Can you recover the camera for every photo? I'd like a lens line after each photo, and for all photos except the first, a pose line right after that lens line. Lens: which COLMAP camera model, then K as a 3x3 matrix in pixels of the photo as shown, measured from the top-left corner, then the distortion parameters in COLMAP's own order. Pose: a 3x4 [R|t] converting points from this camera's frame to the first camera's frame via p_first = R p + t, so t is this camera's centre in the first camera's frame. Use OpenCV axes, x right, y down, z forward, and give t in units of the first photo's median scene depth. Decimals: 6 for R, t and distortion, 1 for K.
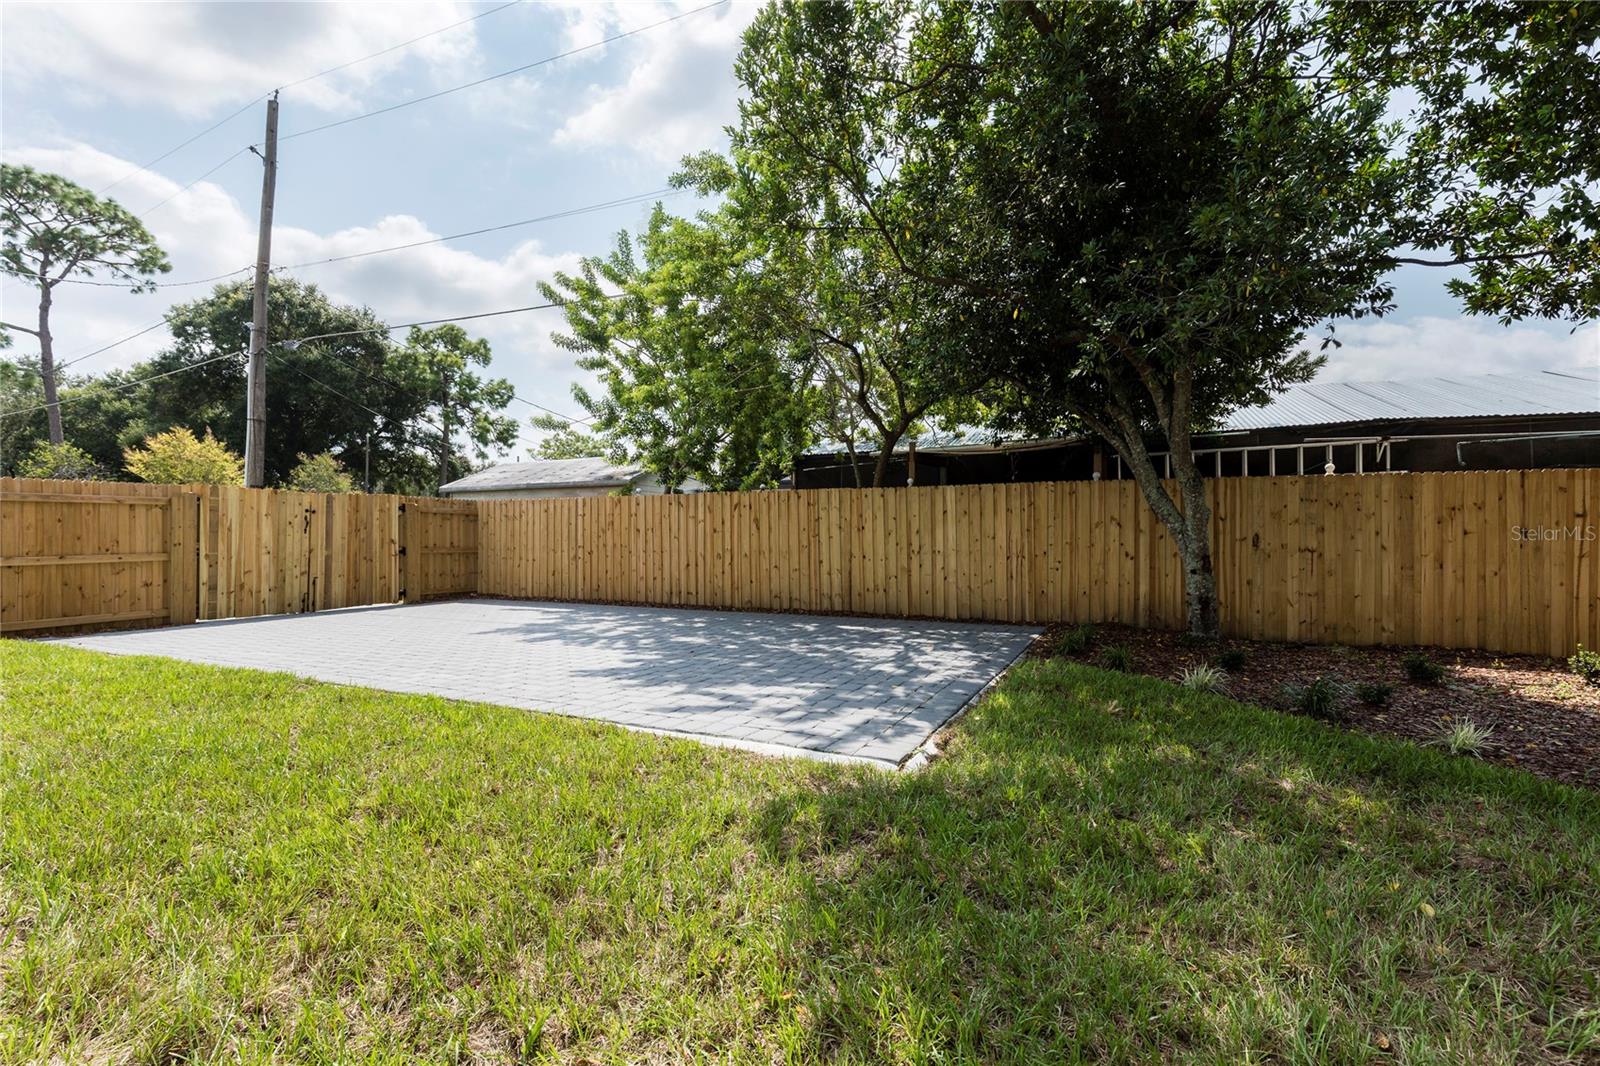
lens RADIAL K [[742.2, 0, 800.0], [0, 742.2, 533.0], [0, 0, 1]] dist [-0.000411, -0.000120]
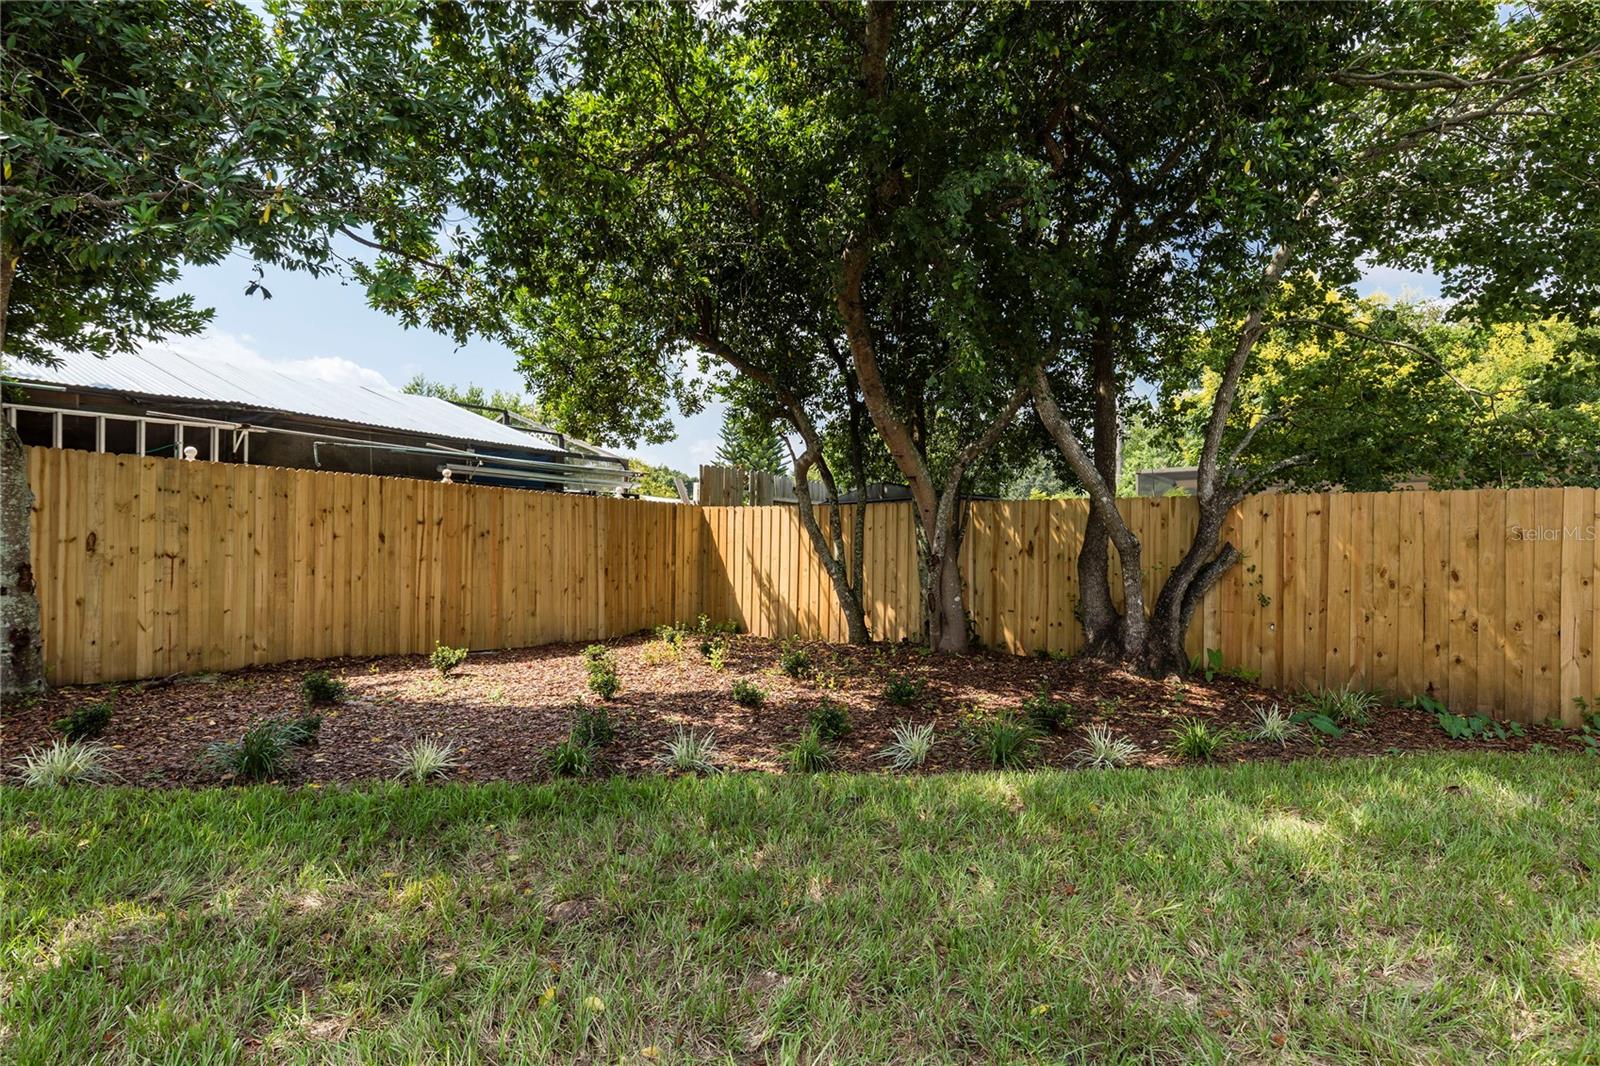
lens RADIAL K [[803.7, 0, 800.0], [0, 803.7, 533.0], [0, 0, 1]] dist [0.001741, 0.000352]
pose [[0.214292, 0.021771, 0.976527, 0.012019], [-0.018059, 0.999669, -0.018324, 0.003456], [-0.976603, -0.013708, 0.214615, 0.189490]]
